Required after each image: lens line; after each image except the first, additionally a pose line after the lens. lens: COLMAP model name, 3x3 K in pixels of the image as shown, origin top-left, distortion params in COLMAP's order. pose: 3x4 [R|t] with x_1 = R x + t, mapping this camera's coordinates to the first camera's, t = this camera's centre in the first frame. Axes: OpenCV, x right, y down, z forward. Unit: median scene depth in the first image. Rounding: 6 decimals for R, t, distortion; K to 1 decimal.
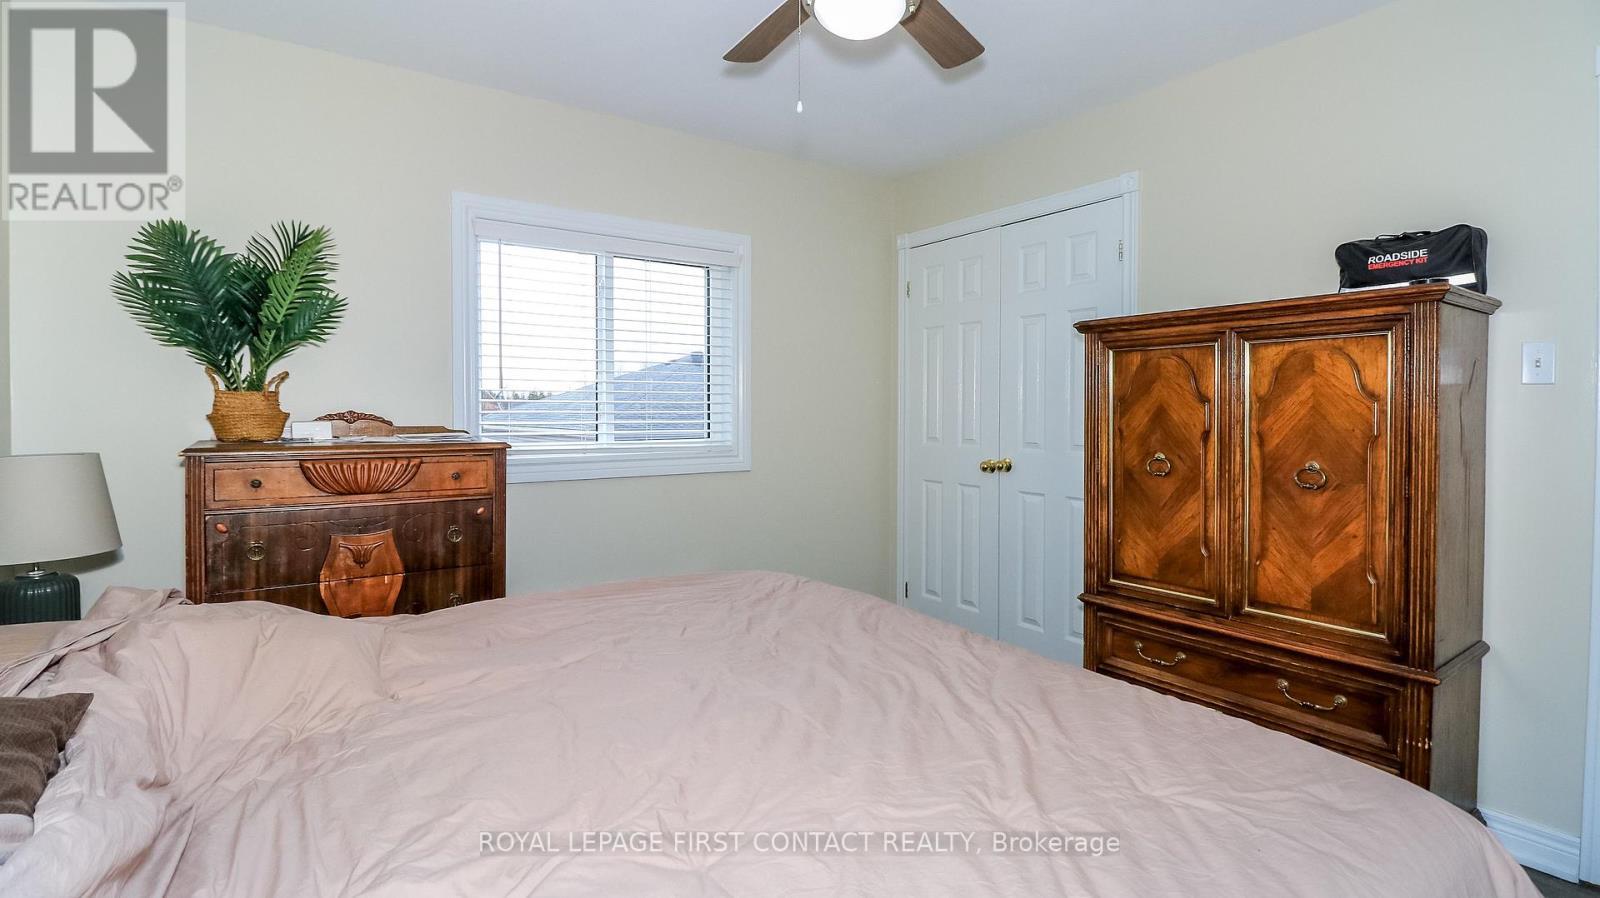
lens RADIAL K [[766.0, 0, 800.9], [0, 766.0, 423.3], [0, 0, 1]] dist [0.002182, -0.013603]
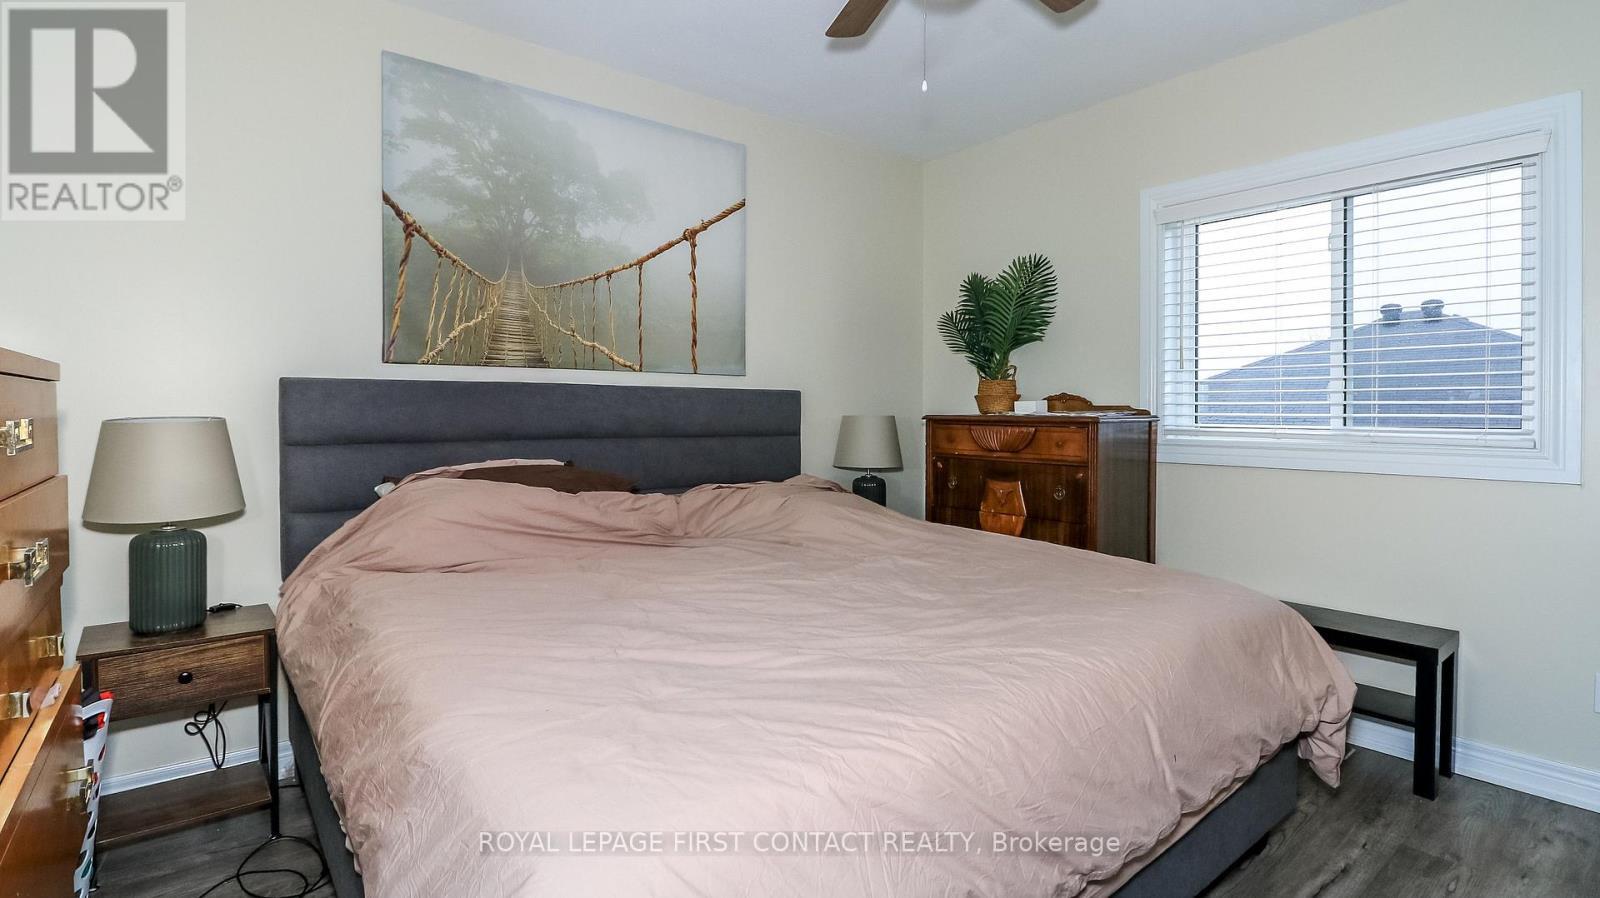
lens RADIAL K [[766.0, 0, 800.9], [0, 766.0, 423.3], [0, 0, 1]] dist [0.002182, -0.013603]
pose [[0.025134, 0.031990, -0.999172, 0.743655], [-0.008232, 0.999461, 0.031792, -0.002560], [0.999650, 0.007426, 0.025384, 0.558075]]
